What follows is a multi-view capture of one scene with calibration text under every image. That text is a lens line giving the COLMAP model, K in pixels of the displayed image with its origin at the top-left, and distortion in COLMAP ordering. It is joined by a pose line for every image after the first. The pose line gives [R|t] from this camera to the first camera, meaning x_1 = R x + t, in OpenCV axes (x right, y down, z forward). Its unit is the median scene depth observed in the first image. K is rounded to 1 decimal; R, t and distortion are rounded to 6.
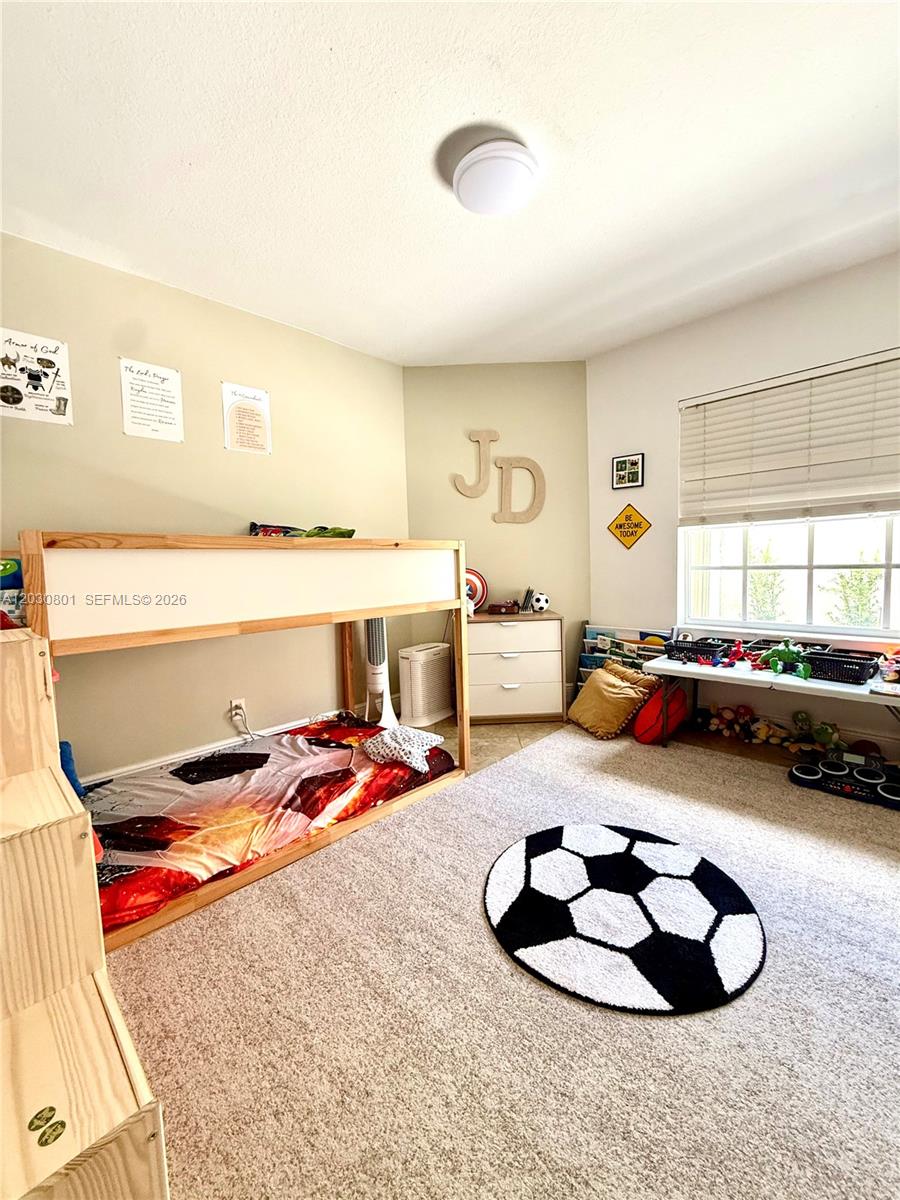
lens RADIAL K [[478.4, 0, 449.9], [0, 478.4, 601.9], [0, 0, 1]] dist [-0.001309, 0.000378]
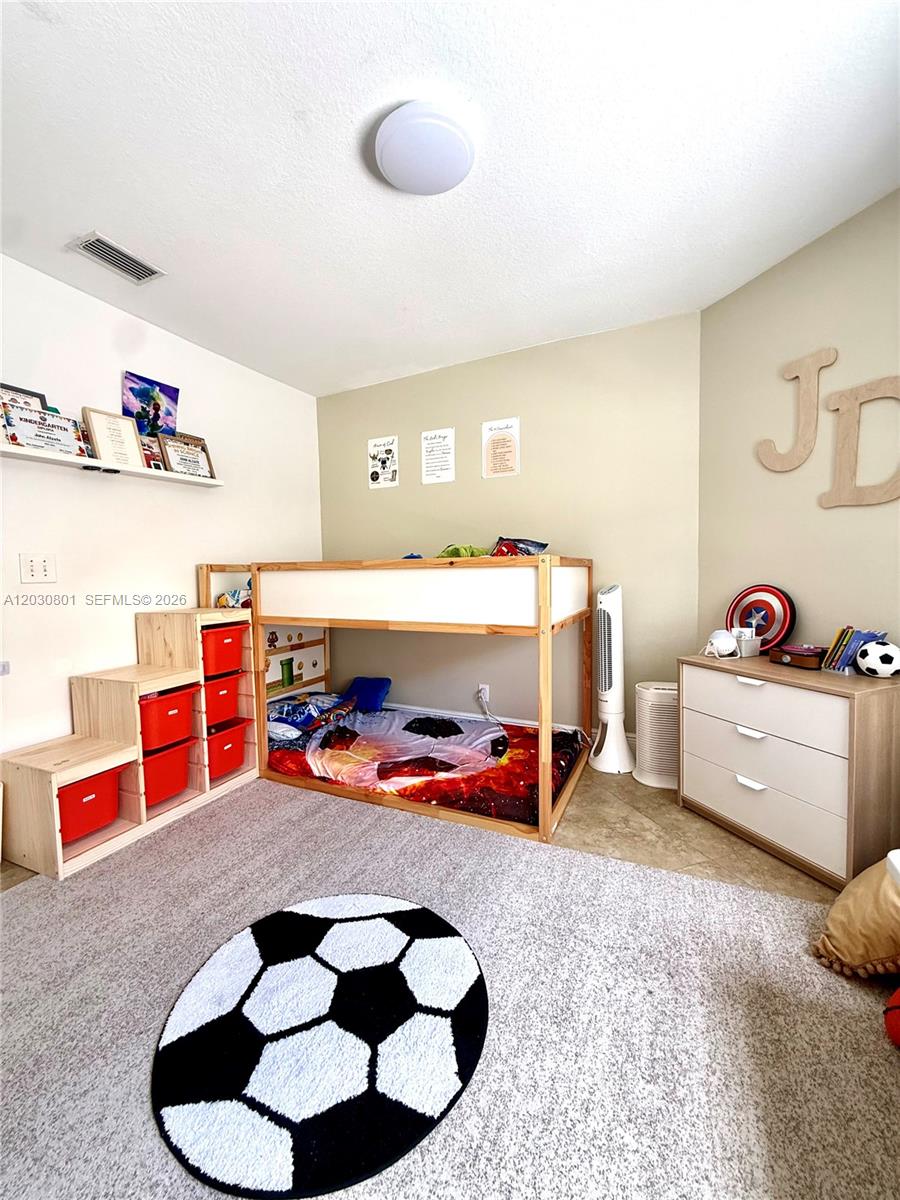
lens RADIAL K [[478.4, 0, 452.9], [0, 478.4, 601.5], [0, 0, 1]] dist [-0.001309, 0.000378]
pose [[0.341303, 0.087019, -0.935917, 0.822914], [-0.066945, 0.995427, 0.068139, -0.105466], [0.937566, 0.039399, 0.345567, 0.640307]]
